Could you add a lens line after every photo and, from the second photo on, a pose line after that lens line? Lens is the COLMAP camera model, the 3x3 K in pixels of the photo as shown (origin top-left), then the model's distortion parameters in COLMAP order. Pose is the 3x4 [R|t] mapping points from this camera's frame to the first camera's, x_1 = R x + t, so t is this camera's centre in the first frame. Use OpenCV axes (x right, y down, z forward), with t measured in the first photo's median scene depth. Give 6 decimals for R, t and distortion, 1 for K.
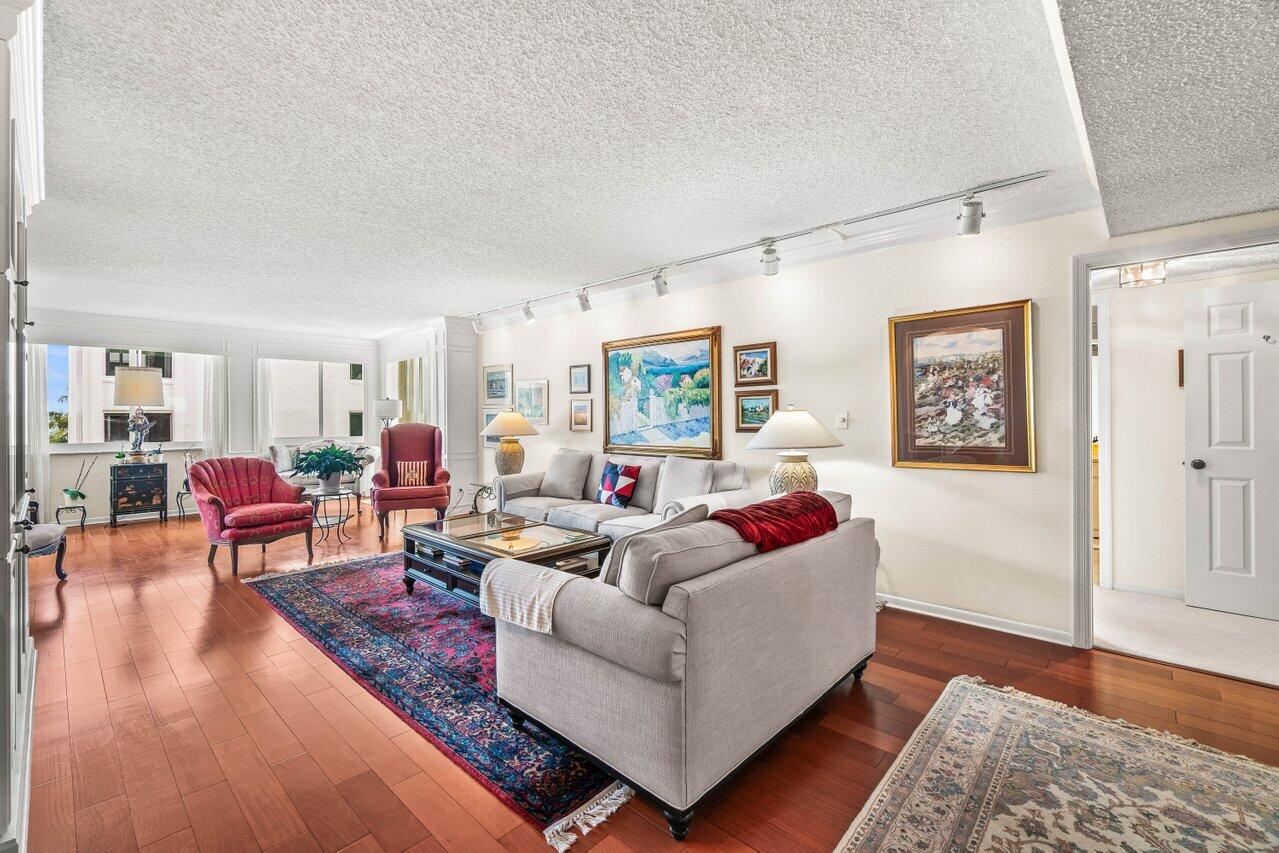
lens RADIAL K [[553.6, 0, 628.9], [0, 553.6, 413.9], [0, 0, 1]] dist [-0.002820, -0.000550]
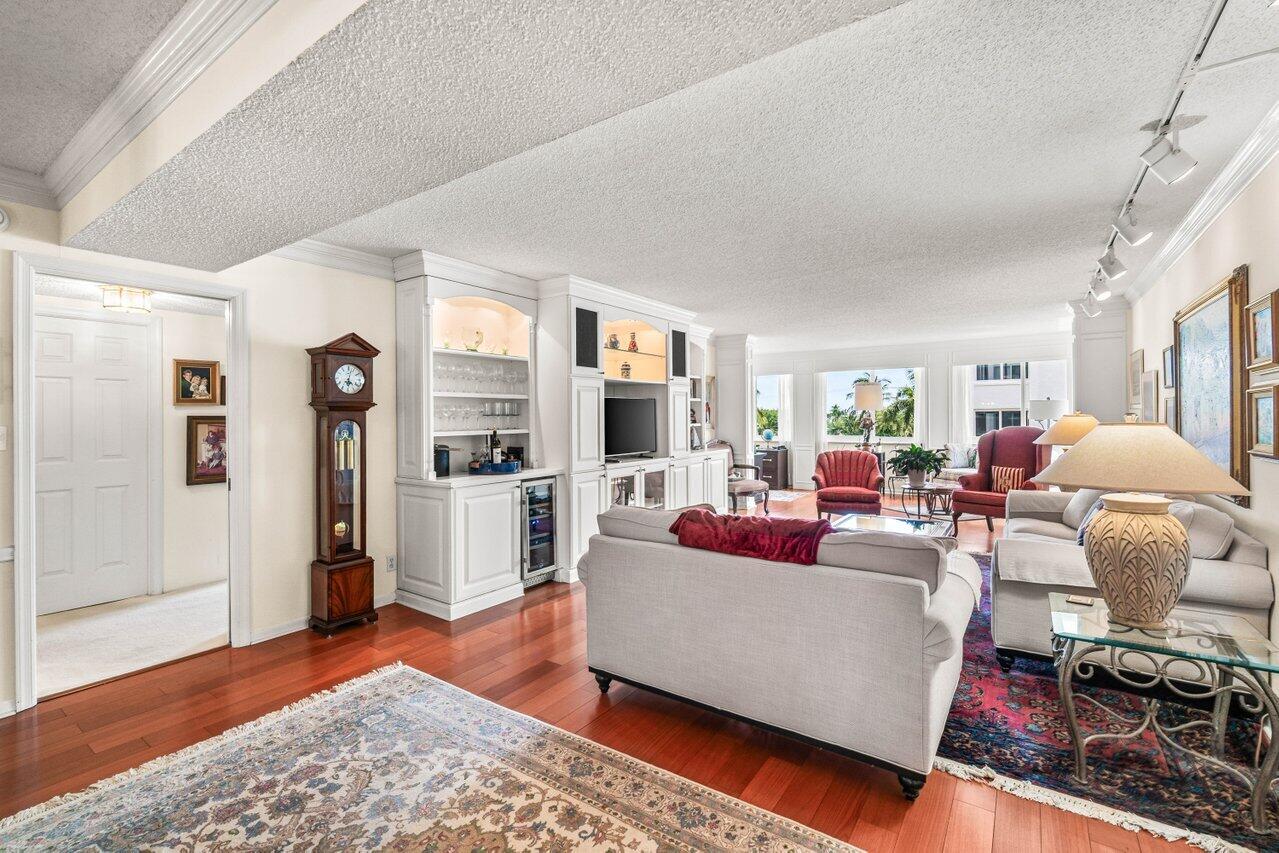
lens RADIAL K [[553.6, 0, 628.9], [0, 553.6, 413.9], [0, 0, 1]] dist [-0.002820, -0.000550]
pose [[0.140354, -0.004337, -0.990092, 0.855283], [0.013662, 0.999904, -0.002443, -0.023035], [0.990007, -0.013184, 0.140400, 0.426494]]
